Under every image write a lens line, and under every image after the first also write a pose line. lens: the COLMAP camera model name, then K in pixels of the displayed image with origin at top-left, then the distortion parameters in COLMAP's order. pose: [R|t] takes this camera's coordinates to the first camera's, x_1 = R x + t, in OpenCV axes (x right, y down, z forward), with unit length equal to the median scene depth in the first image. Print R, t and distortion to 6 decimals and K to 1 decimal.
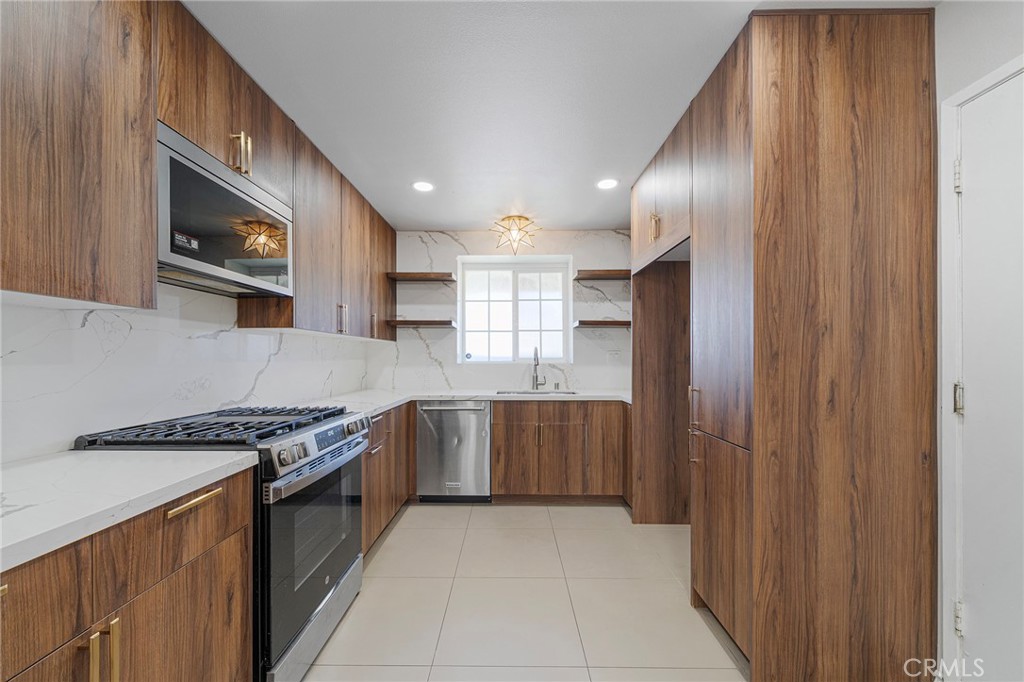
lens RADIAL K [[375.4, 0, 538.8], [0, 375.4, 355.5], [0, 0, 1]] dist [-0.004003, 0.000174]
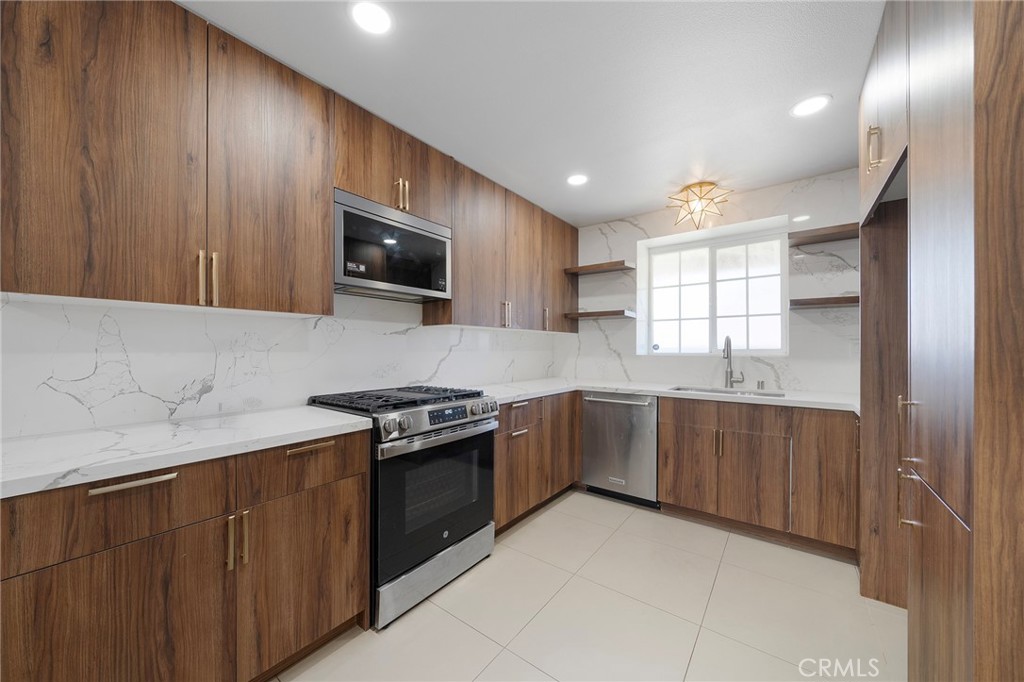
lens RADIAL K [[375.4, 0, 533.8], [0, 375.4, 347.3], [0, 0, 1]] dist [-0.004003, 0.000174]
pose [[0.796000, -0.000408, -0.605297, 0.225373], [0.001165, 0.999999, 0.000859, 0.001297], [0.605296, -0.001389, 0.795999, 0.129180]]
